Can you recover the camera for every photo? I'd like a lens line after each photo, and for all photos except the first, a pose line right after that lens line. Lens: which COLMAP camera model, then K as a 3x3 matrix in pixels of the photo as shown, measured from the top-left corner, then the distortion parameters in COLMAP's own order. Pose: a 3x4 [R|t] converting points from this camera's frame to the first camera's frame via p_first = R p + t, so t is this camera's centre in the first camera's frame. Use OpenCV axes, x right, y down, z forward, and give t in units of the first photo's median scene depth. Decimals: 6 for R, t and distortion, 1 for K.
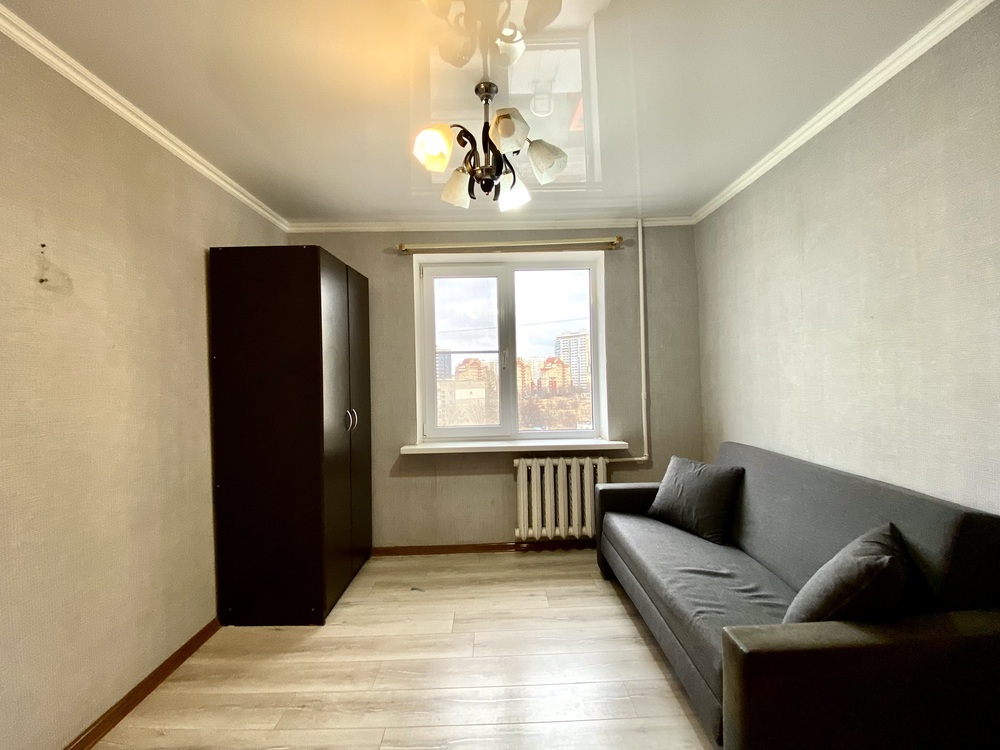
lens RADIAL K [[429.0, 0, 500.0], [0, 429.0, 375.0], [0, 0, 1]] dist [0.023566, -0.018774]
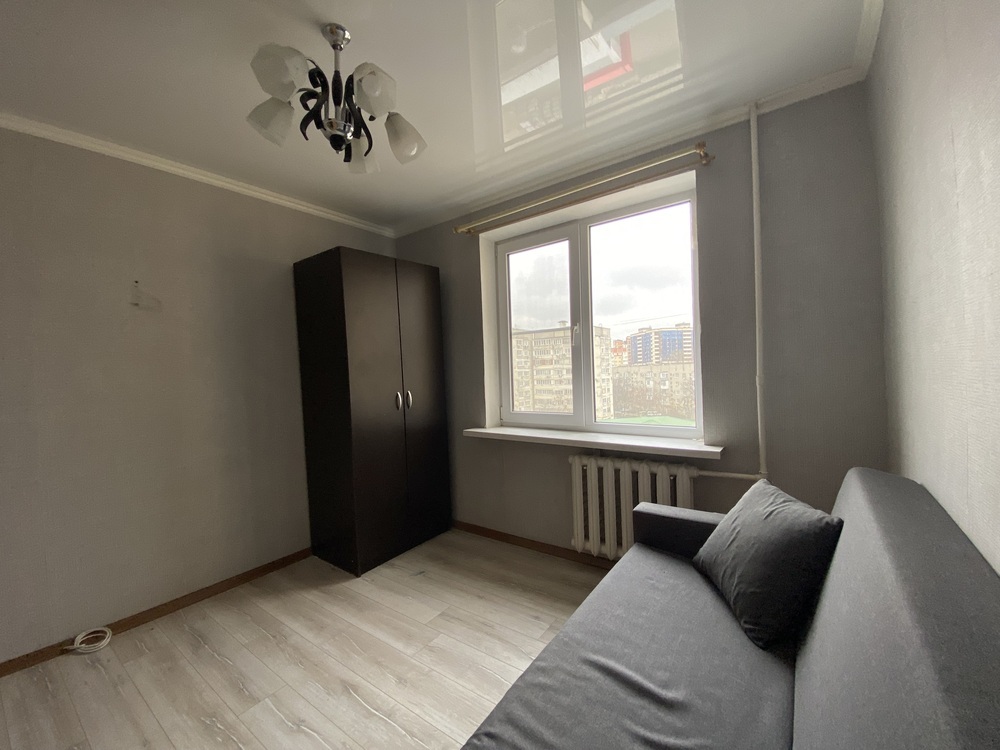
lens RADIAL K [[407.0, 0, 497.5], [0, 407.0, 377.2], [0, 0, 1]] dist [0.018453, -0.019699]
pose [[0.795392, 0.001913, -0.606092, 0.479326], [0.025936, 0.998972, 0.037190, 0.012280], [0.605540, -0.045300, 0.794525, 0.333657]]
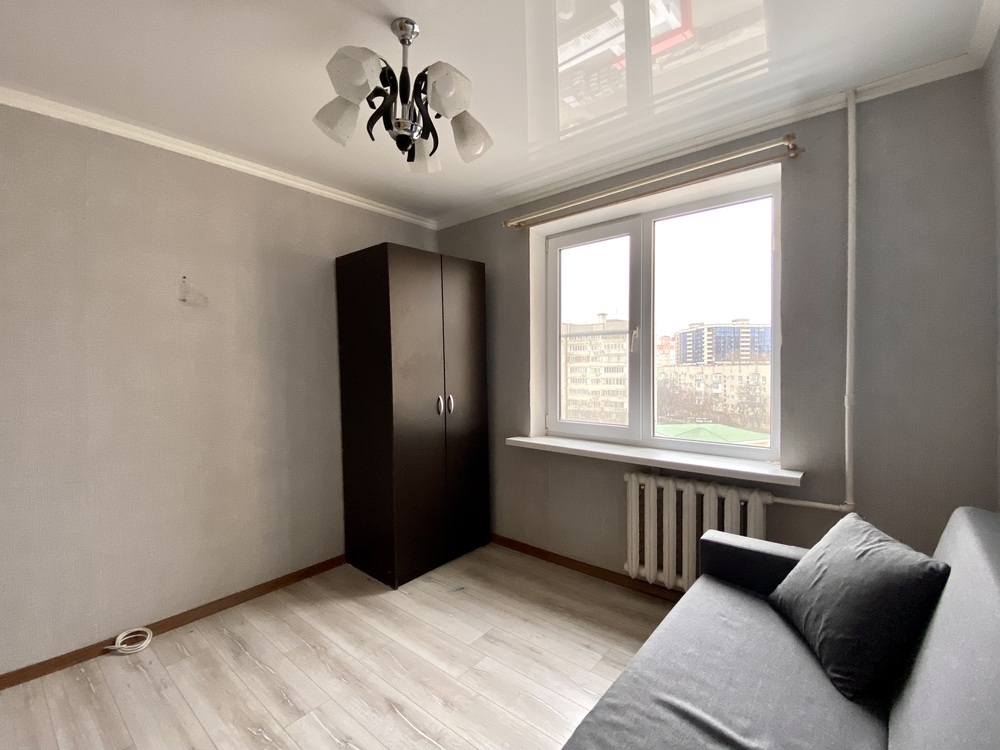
lens RADIAL K [[446.2, 0, 496.6], [0, 446.2, 376.1], [0, 0, 1]] dist [0.021967, -0.022598]
pose [[0.752067, 0.029759, -0.658415, 0.455744], [-0.001677, 0.999063, 0.043240, -0.011877], [0.659085, -0.031415, 0.751412, 0.288671]]
